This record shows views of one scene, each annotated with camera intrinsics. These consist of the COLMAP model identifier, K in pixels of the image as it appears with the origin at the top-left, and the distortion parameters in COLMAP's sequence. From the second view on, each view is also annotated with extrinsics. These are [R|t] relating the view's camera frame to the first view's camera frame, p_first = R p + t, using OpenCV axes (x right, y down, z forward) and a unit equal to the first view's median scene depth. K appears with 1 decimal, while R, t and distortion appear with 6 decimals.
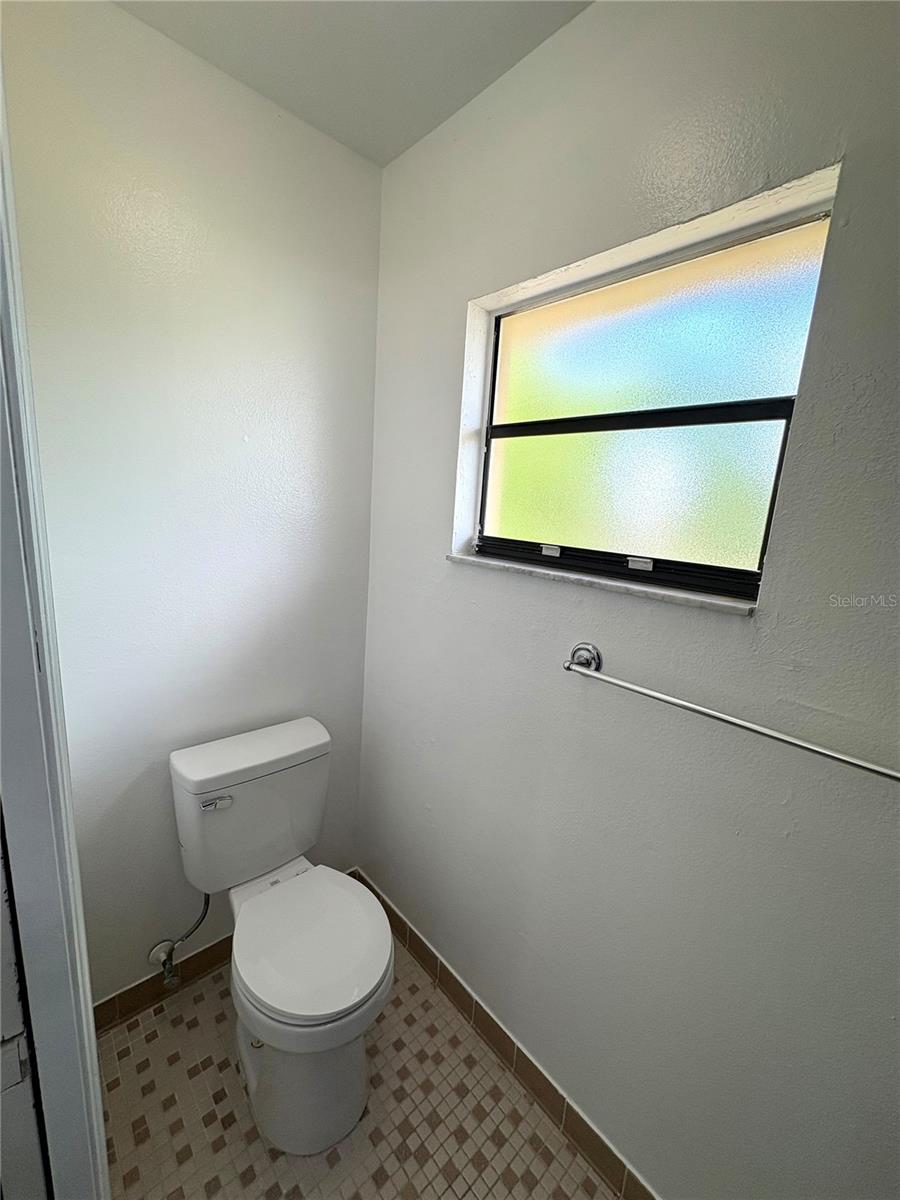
lens RADIAL K [[479.7, 0, 450.7], [0, 479.7, 598.9], [0, 0, 1]] dist [0.001072, 0.000138]
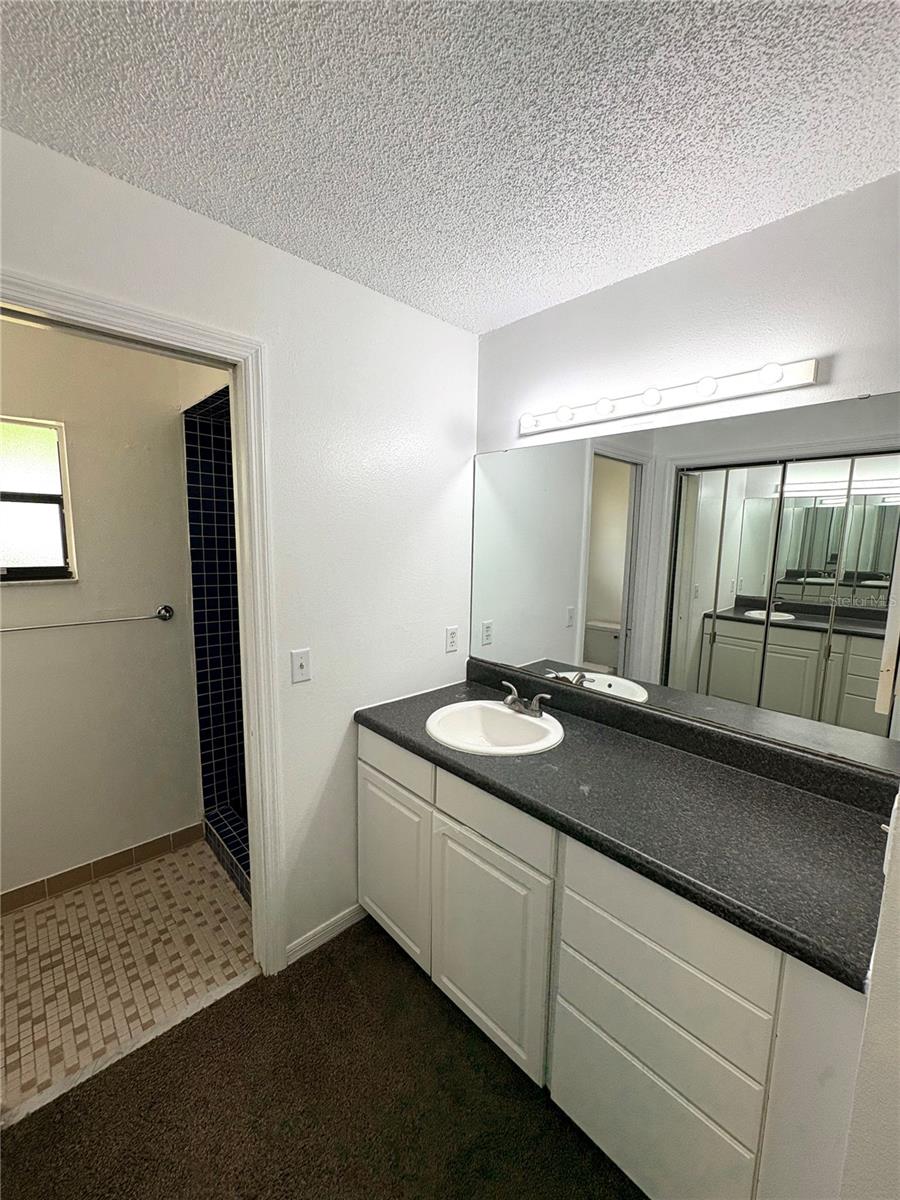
lens RADIAL K [[479.7, 0, 450.7], [0, 479.7, 598.9], [0, 0, 1]] dist [0.001072, 0.000138]
pose [[-0.013259, -0.190252, 0.981646, -1.300623], [0.175274, 0.966090, 0.189605, -0.013098], [-0.984430, 0.174571, 0.020537, -0.669151]]
